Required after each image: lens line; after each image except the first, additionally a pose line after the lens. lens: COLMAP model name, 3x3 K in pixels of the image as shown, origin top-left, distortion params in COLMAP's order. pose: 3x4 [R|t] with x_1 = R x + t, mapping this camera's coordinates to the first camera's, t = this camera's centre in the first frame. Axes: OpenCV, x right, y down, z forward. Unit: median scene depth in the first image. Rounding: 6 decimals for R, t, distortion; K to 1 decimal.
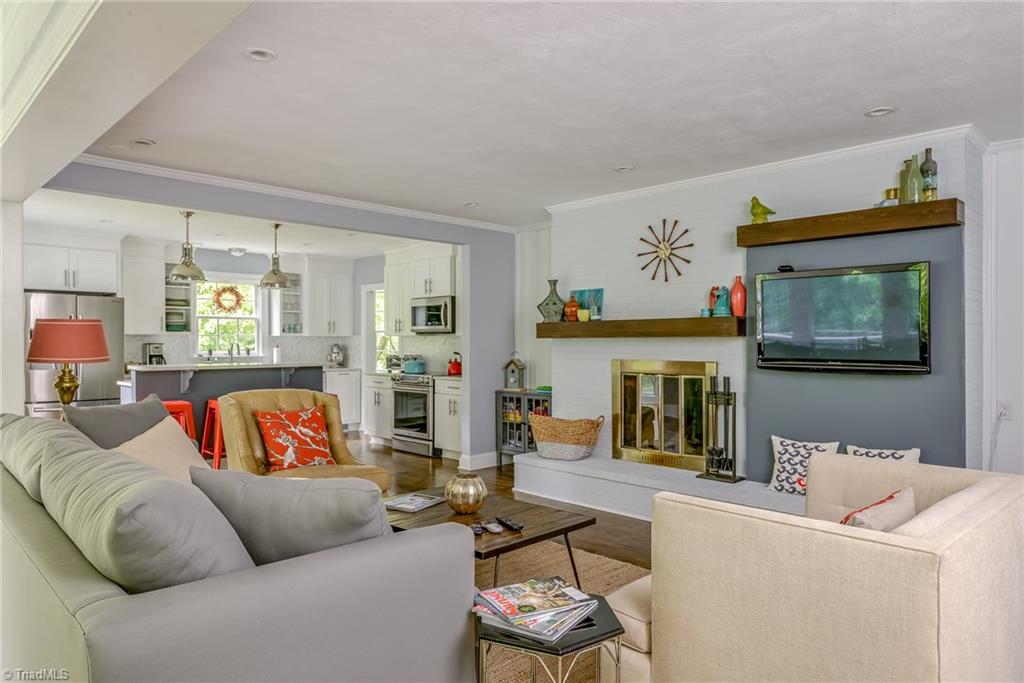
lens RADIAL K [[647.2, 0, 511.2], [0, 647.2, 341.2], [0, 0, 1]] dist [0.000762, -0.000038]
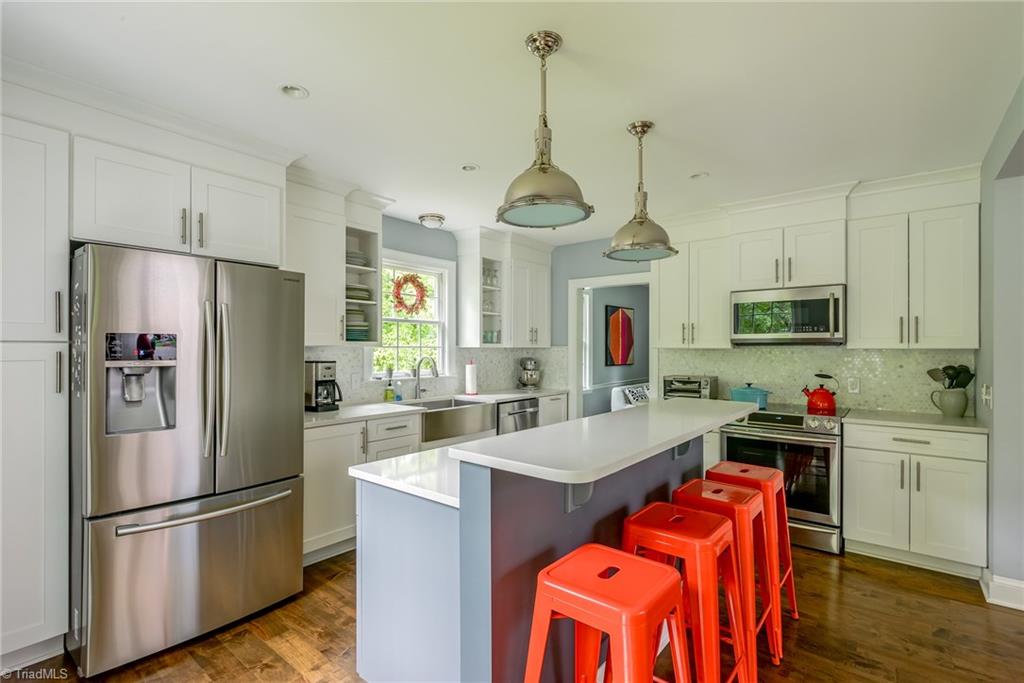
lens RADIAL K [[471.4, 0, 511.5], [0, 471.4, 344.8], [0, 0, 1]] dist [0.003537, 0.000500]
pose [[0.994879, 0.000565, 0.101067, -0.402935], [-0.000089, 0.999989, -0.004717, -0.009314], [-0.101068, 0.004683, 0.994868, 0.524423]]
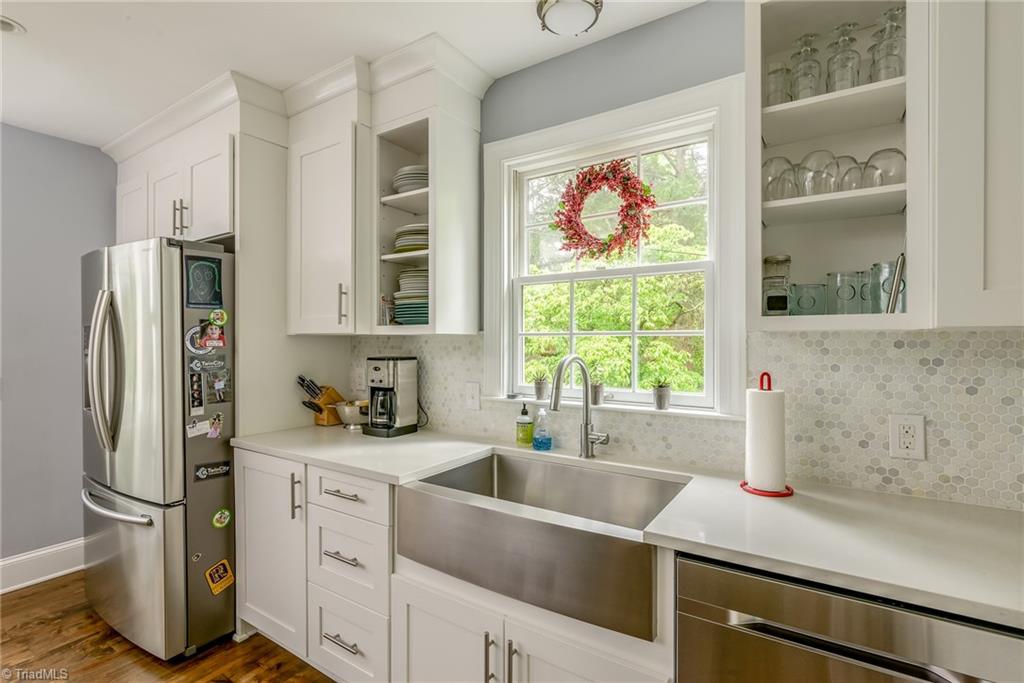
lens RADIAL K [[475.8, 0, 509.9], [0, 475.8, 347.2], [0, 0, 1]] dist [-0.001890, 0.000019]
pose [[0.200446, 0.008069, -0.979672, -0.246761], [0.000292, 0.999966, 0.008296, -0.004831], [0.979705, -0.001949, 0.200437, 0.969565]]
